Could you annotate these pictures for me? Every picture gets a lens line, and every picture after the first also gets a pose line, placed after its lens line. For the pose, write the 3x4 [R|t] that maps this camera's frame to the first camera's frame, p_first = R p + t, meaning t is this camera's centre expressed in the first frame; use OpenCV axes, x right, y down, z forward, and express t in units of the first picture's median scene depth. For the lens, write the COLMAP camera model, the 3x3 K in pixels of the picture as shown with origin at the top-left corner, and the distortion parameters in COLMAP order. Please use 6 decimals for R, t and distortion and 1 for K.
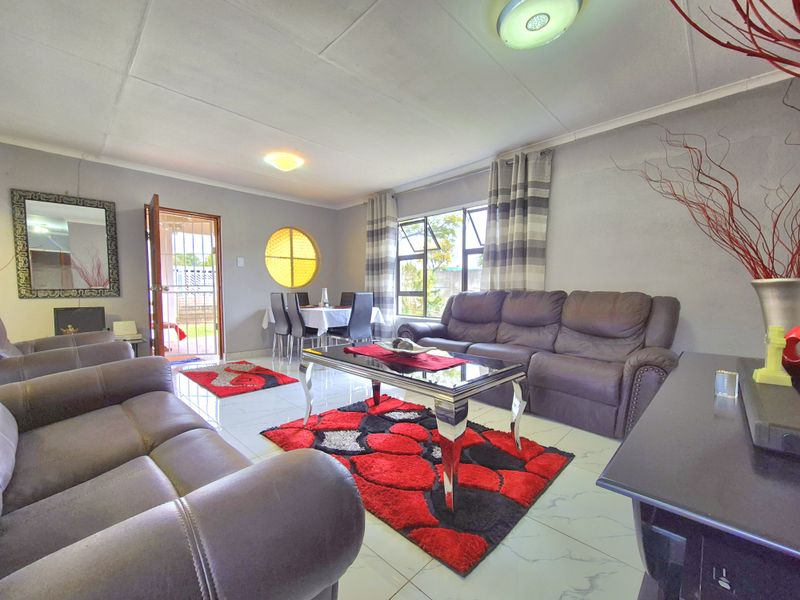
lens RADIAL K [[333.0, 0, 399.9], [0, 333.0, 303.5], [0, 0, 1]] dist [0.002421, 0.000013]
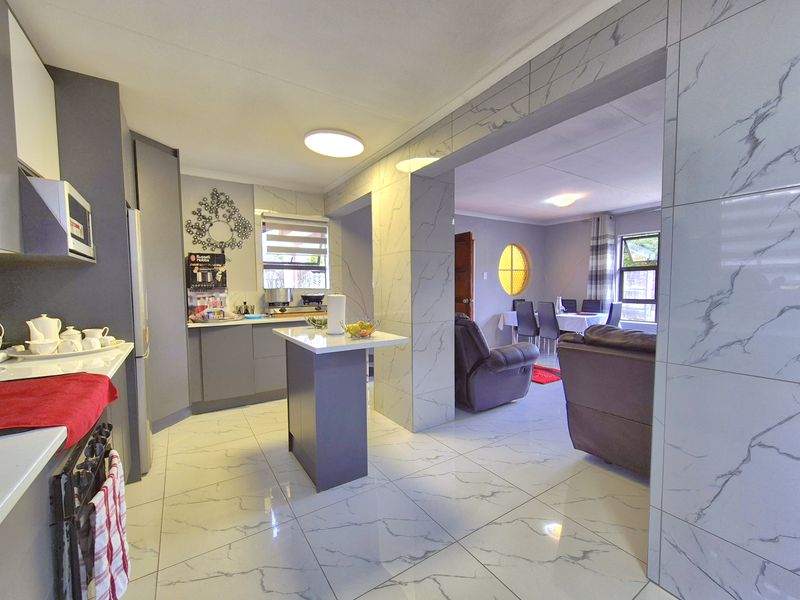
lens RADIAL K [[333.0, 0, 399.0], [0, 333.0, 302.9], [0, 0, 1]] dist [0.002421, 0.000013]
pose [[0.974540, 0.000897, -0.224211, -0.482607], [0.001990, 0.999918, 0.012649, -0.038355], [0.224204, -0.012773, 0.974459, -0.261255]]
